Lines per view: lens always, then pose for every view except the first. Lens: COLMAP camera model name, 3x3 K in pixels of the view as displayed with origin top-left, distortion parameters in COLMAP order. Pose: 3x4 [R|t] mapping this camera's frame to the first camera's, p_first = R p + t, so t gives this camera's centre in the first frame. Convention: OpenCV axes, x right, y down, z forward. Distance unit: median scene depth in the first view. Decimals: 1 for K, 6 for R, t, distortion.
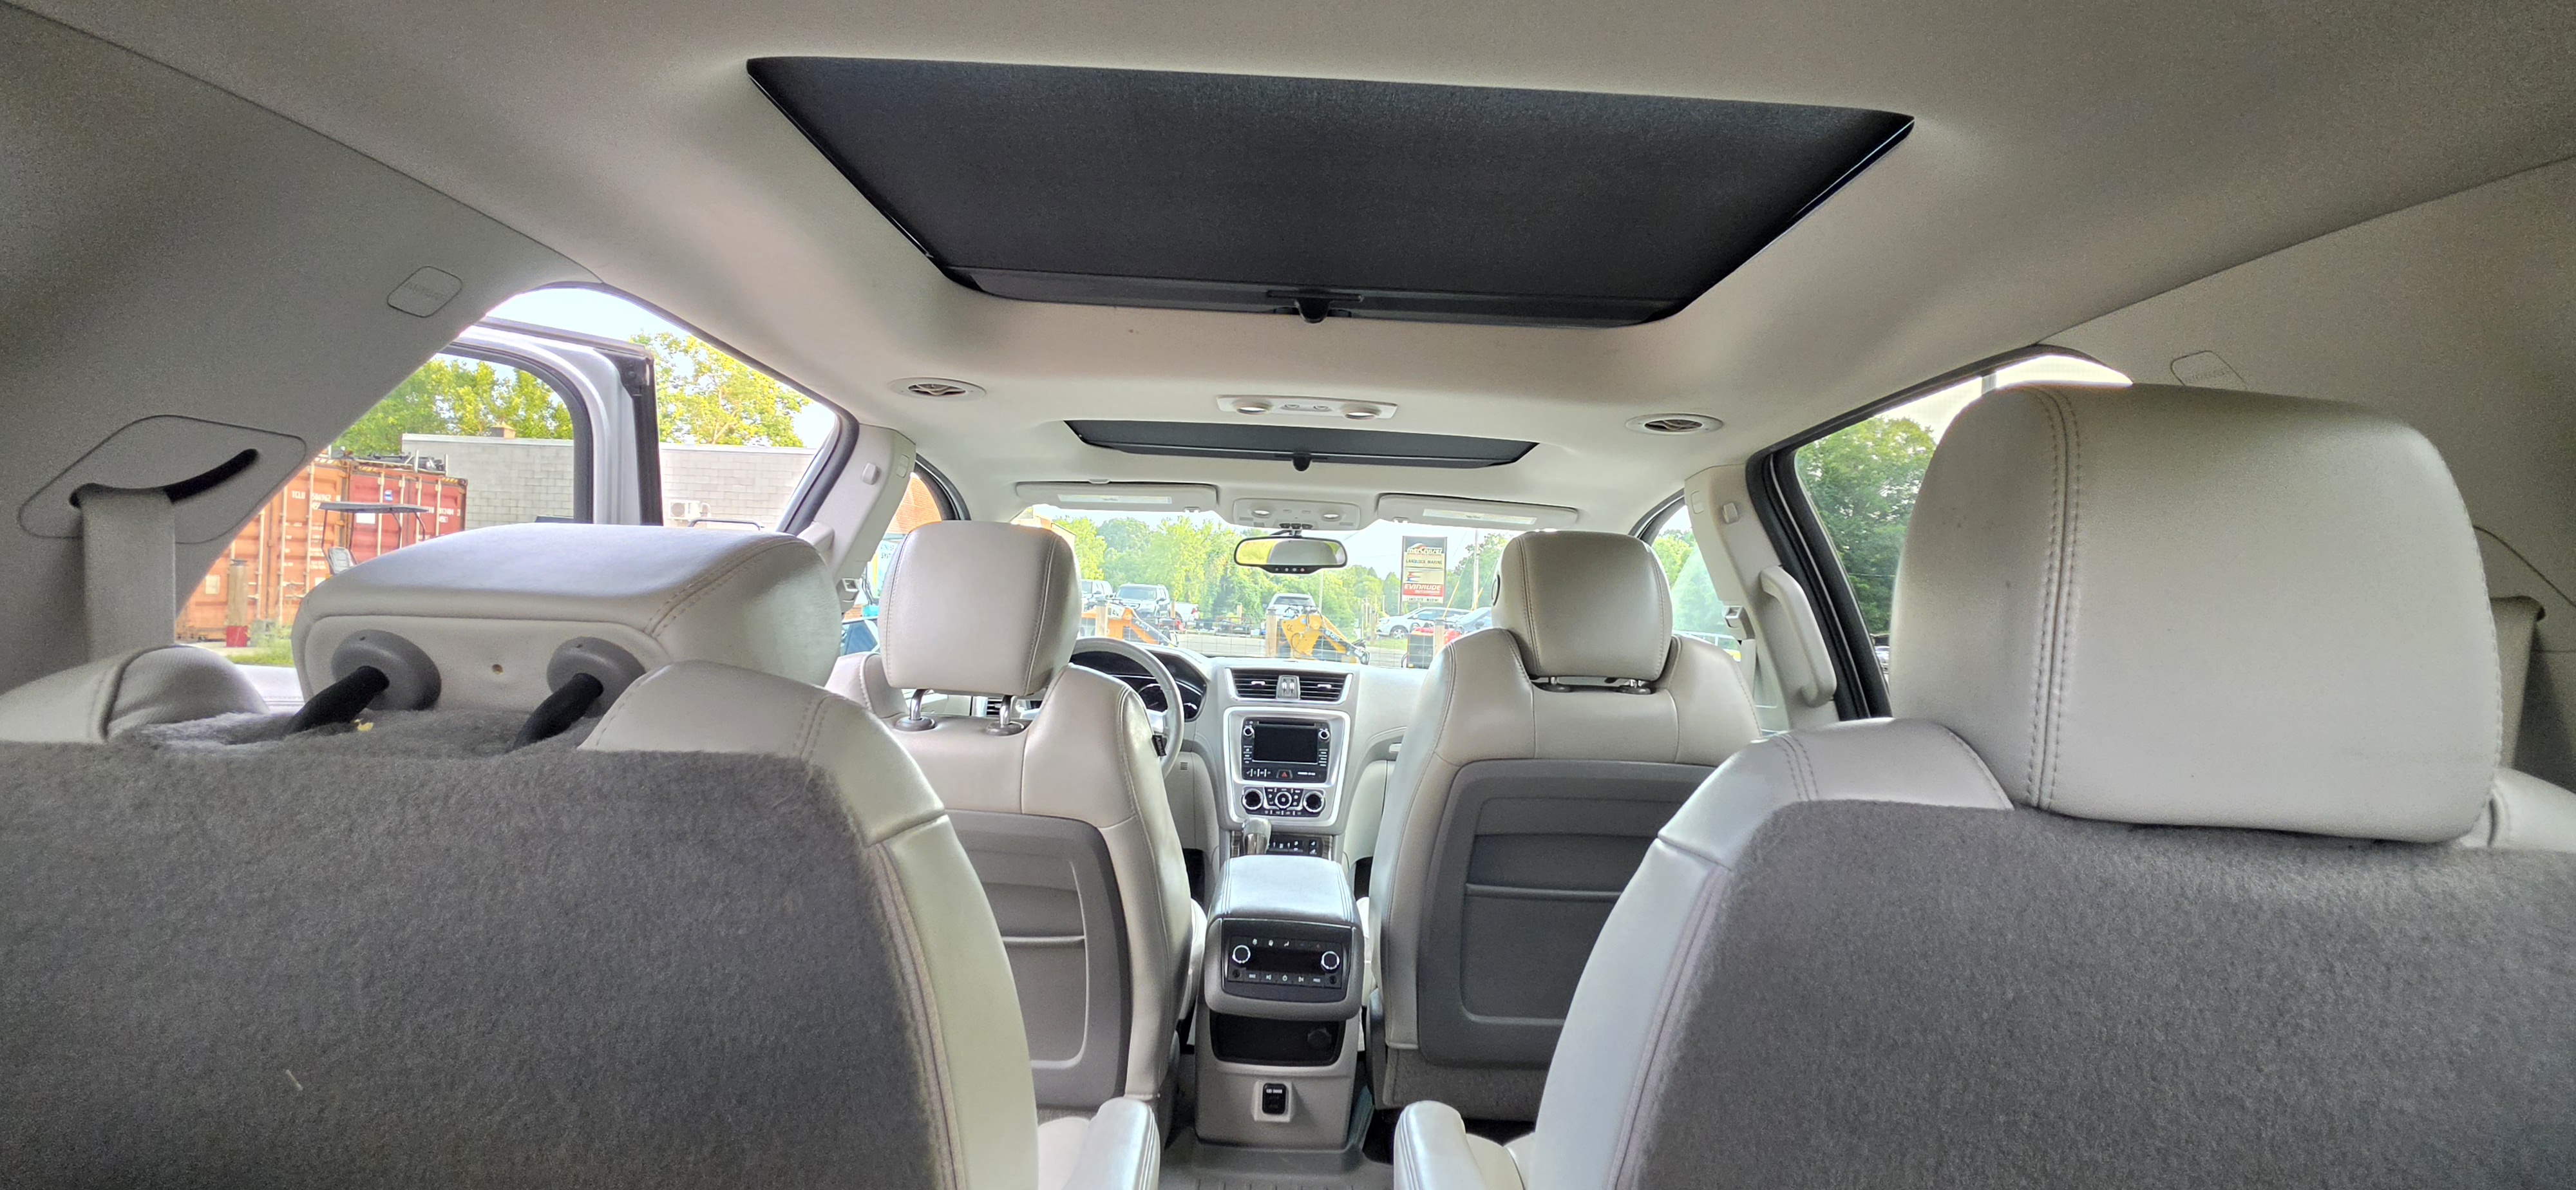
lens RADIAL K [[1037.3, 0, 1292.6], [0, 1037.3, 574.9], [0, 0, 1]] dist [0.001669, -0.000028]
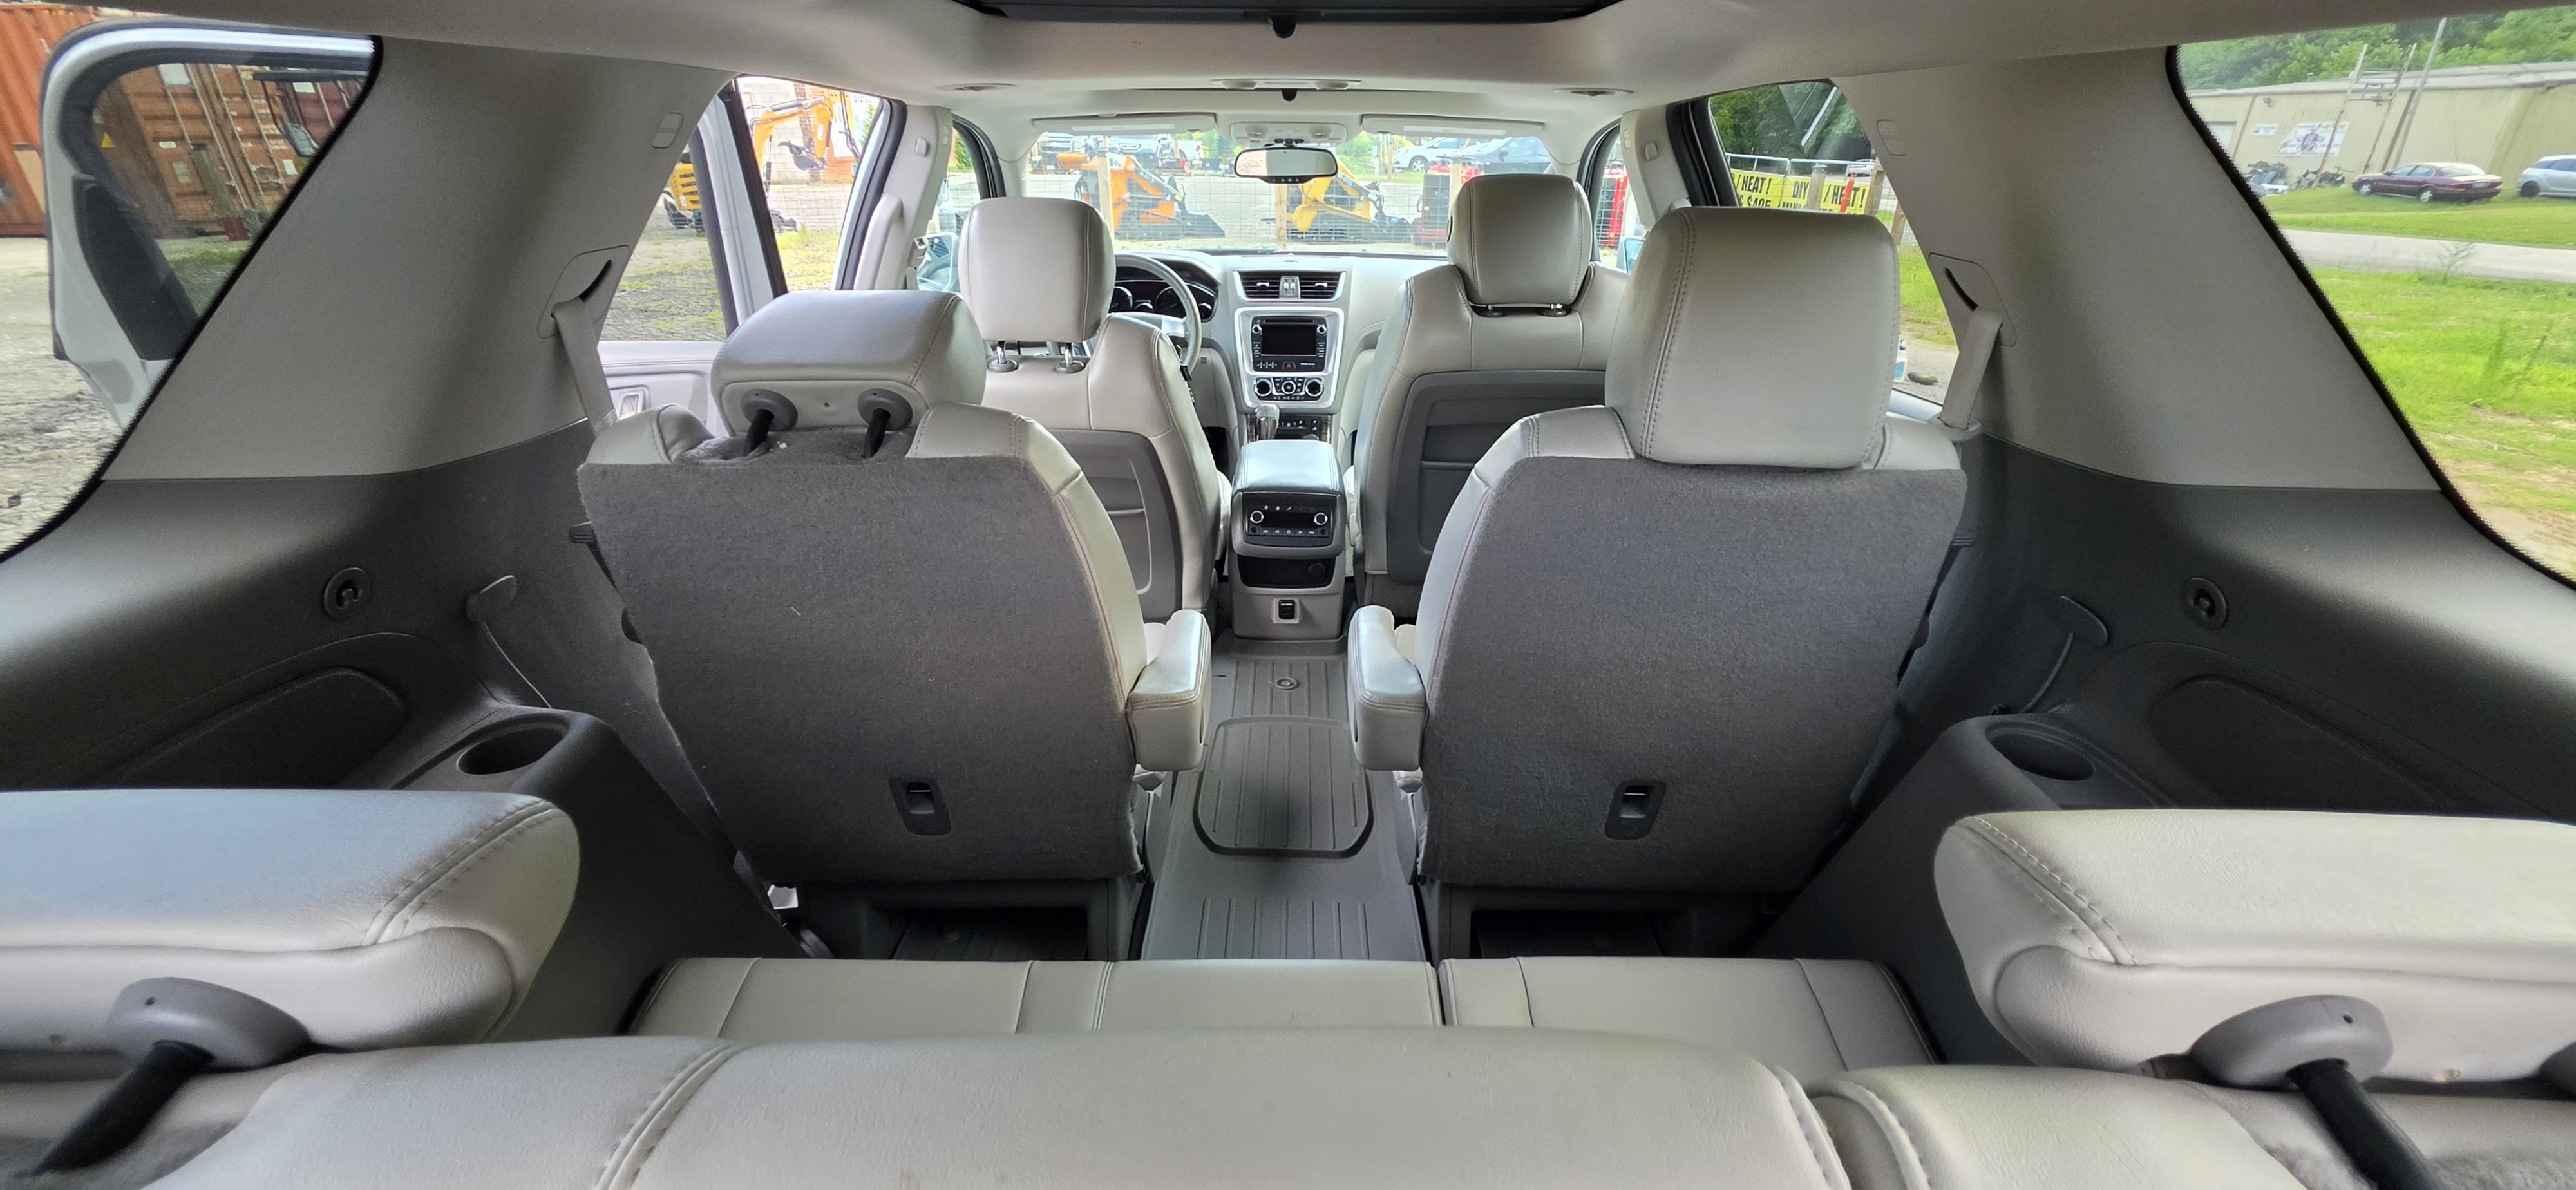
lens RADIAL K [[1037.3, 0, 1292.7], [0, 1037.3, 585.3], [0, 0, 1]] dist [0.001669, -0.000028]
pose [[0.999121, -0.032932, -0.025929, 0.018780], [0.040845, 0.903824, 0.425951, -0.084662], [0.009408, -0.426636, 0.904374, -0.177270]]
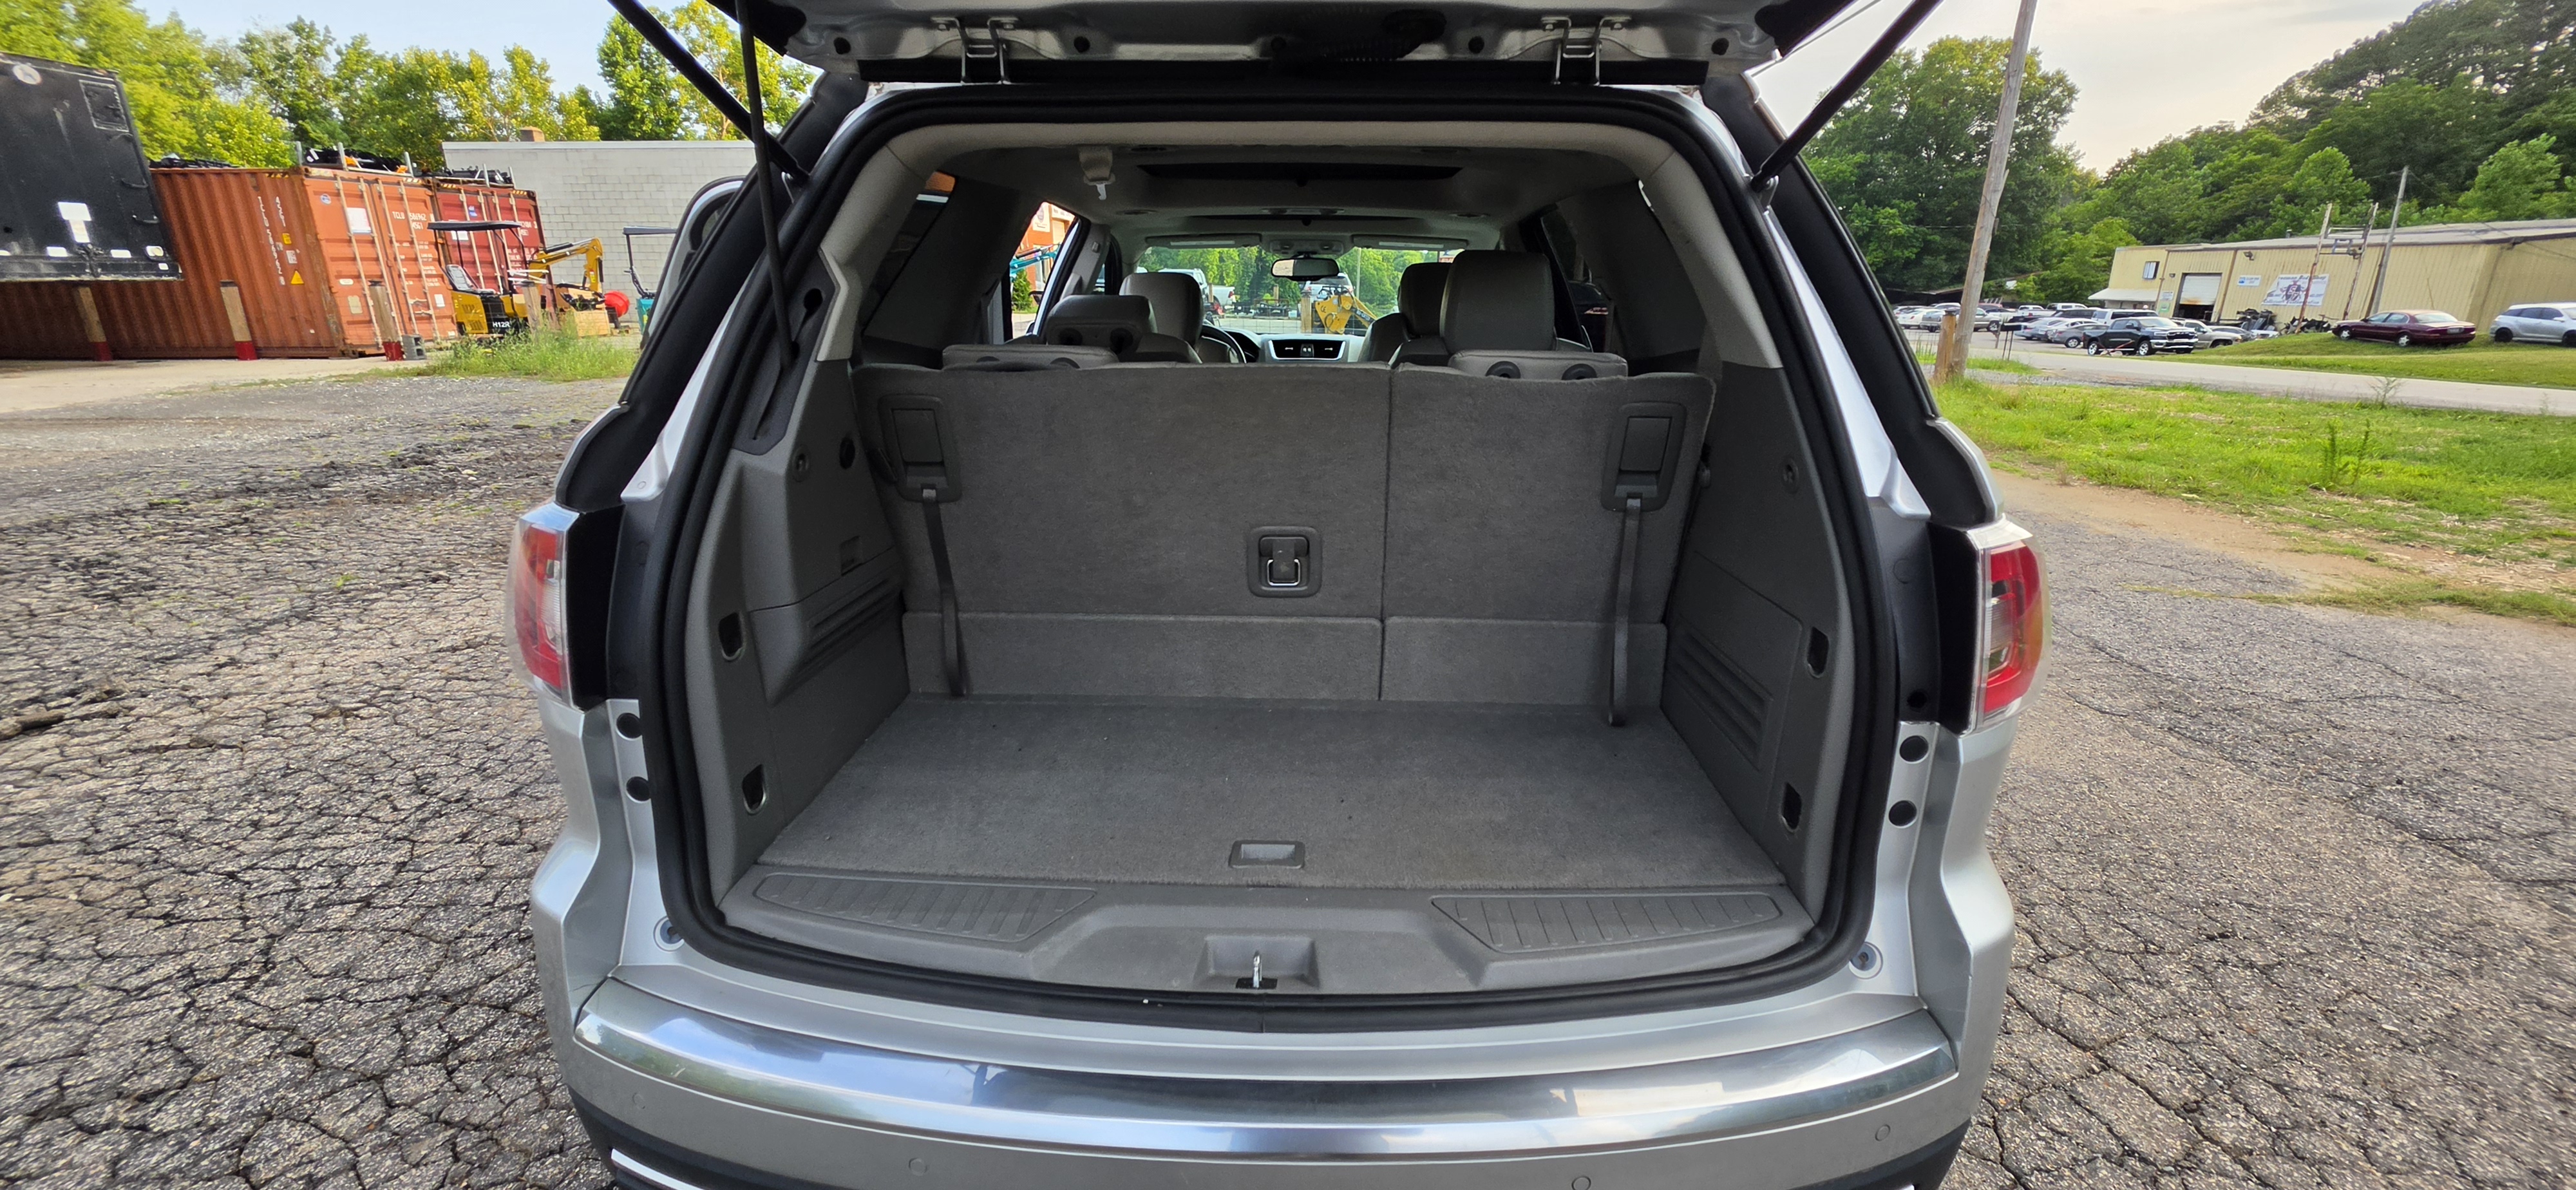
lens RADIAL K [[1037.3, 0, 1292.6], [0, 1037.3, 582.6], [0, 0, 1]] dist [0.001669, -0.000028]
pose [[0.998639, -0.026121, -0.045132, 0.038762], [0.038654, 0.951743, 0.304452, -0.048443], [0.035002, -0.305783, 0.951458, -0.727051]]
